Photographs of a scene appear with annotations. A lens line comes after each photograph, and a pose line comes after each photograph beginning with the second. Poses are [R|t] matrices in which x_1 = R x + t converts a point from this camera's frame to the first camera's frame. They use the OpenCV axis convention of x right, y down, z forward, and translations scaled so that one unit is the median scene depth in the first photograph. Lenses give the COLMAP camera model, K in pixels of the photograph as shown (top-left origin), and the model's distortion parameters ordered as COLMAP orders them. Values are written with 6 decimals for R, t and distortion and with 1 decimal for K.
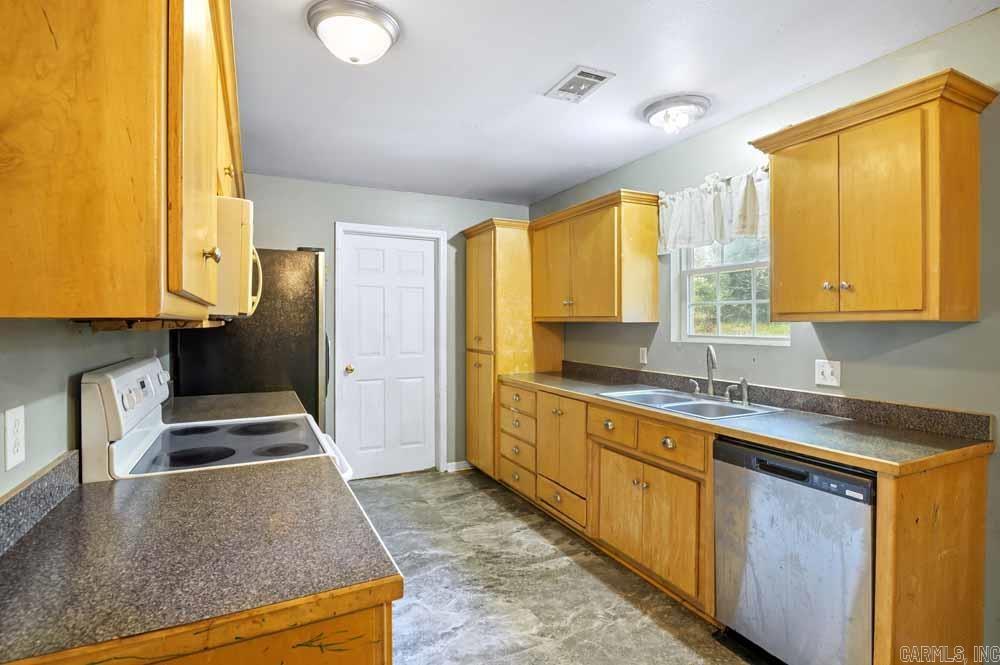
lens RADIAL K [[496.3, 0, 497.5], [0, 496.3, 325.1], [0, 0, 1]] dist [0.003835, -0.000632]
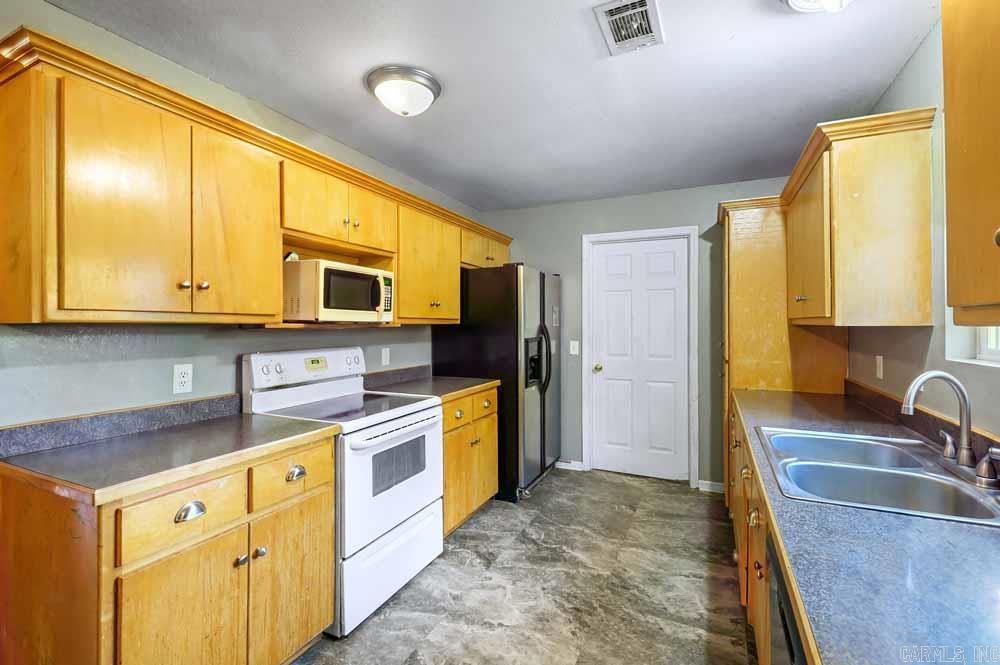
lens RADIAL K [[443.4, 0, 501.2], [0, 443.4, 327.8], [0, 0, 1]] dist [0.004650, -0.000597]
pose [[0.628805, 0.007836, -0.777523, 0.421331], [-0.005494, 0.999969, 0.005635, -0.004768], [0.777544, 0.000728, 0.628829, 0.286217]]
